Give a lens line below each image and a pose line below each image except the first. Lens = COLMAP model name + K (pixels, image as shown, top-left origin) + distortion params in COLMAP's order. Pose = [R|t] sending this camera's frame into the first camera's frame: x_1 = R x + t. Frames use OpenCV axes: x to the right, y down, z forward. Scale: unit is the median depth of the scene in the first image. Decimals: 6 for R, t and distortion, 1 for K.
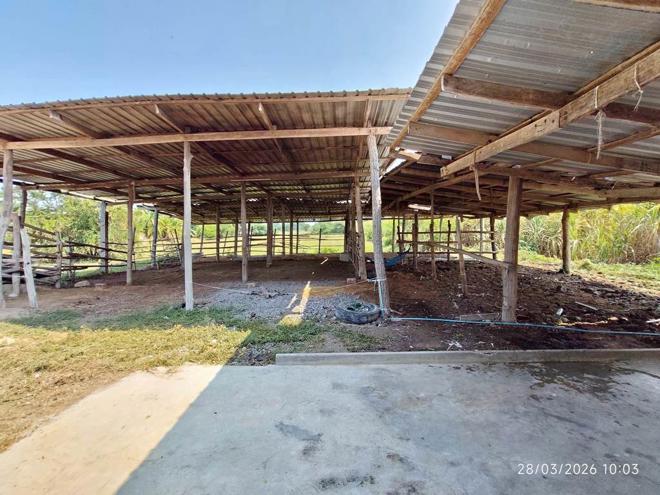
lens RADIAL K [[308.0, 0, 330.0], [0, 308.0, 247.5], [0, 0, 1]] dist [0.001213, 0.000120]
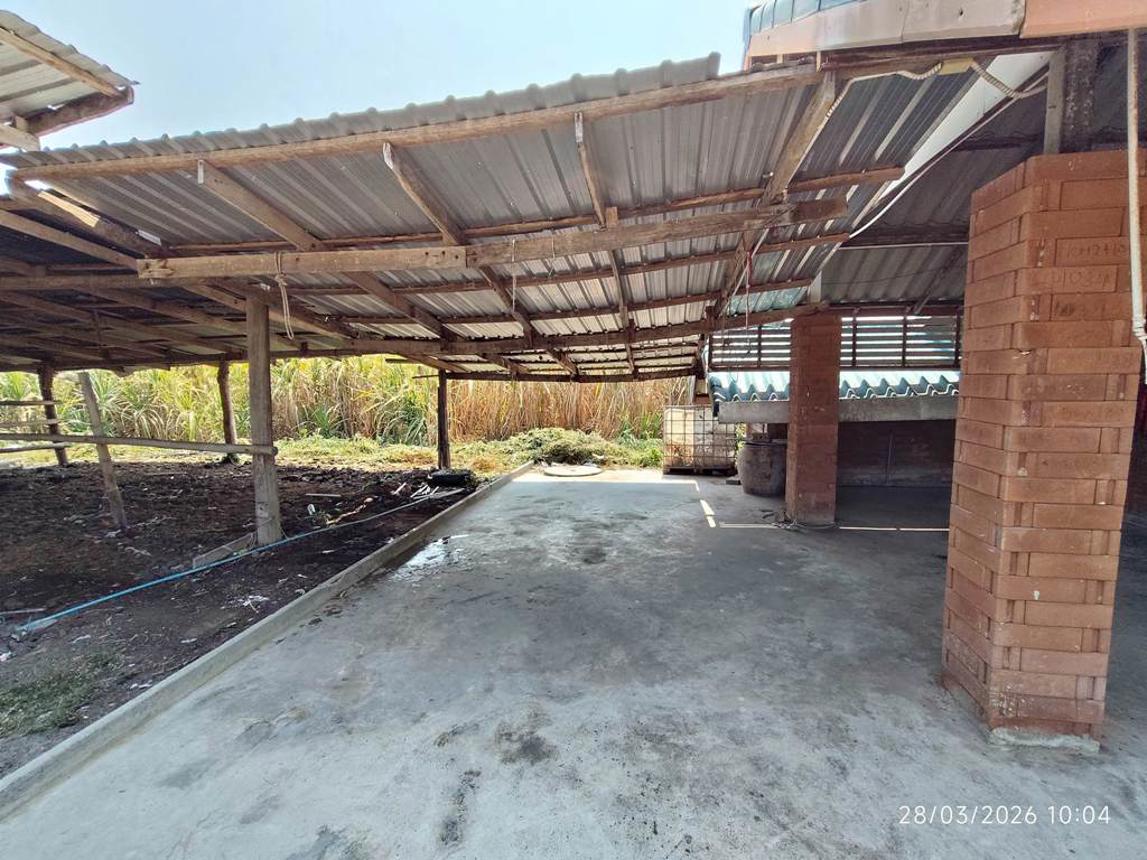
lens RADIAL K [[533.5, 0, 573.5], [0, 533.5, 430.0], [0, 0, 1]] dist [0.001057, -0.000025]
pose [[0.143050, -0.074332, 0.986920, -0.490644], [0.075085, 0.995117, 0.064066, -0.002056], [-0.986863, 0.064939, 0.147933, 0.332310]]
